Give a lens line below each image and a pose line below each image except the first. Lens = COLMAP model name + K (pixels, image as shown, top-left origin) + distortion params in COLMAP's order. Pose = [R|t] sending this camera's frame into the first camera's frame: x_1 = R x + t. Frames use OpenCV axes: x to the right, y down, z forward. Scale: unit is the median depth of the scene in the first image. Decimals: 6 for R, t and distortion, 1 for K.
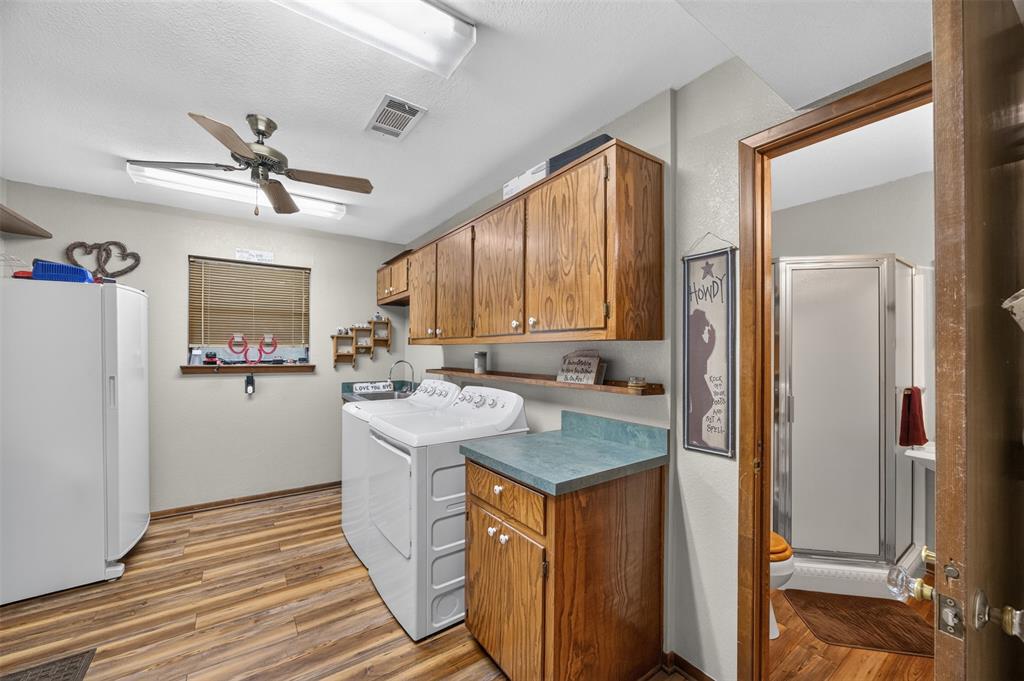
lens RADIAL K [[397.7, 0, 512.1], [0, 397.7, 347.2], [0, 0, 1]] dist [-0.011920, 0.001373]
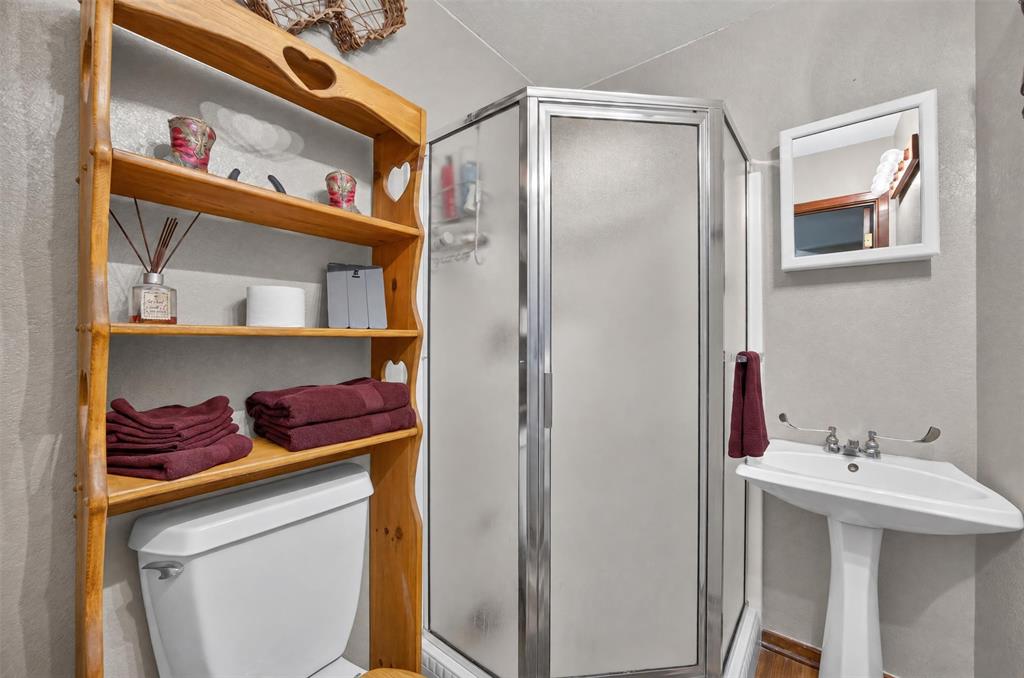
lens RADIAL K [[400.4, 0, 510.7], [0, 400.4, 339.7], [0, 0, 1]] dist [-0.003320, -0.000084]
pose [[0.962151, 0.006245, 0.272444, 0.524271], [-0.005178, 0.999976, -0.004635, 0.085781], [-0.272466, 0.003048, 0.962160, 0.529167]]
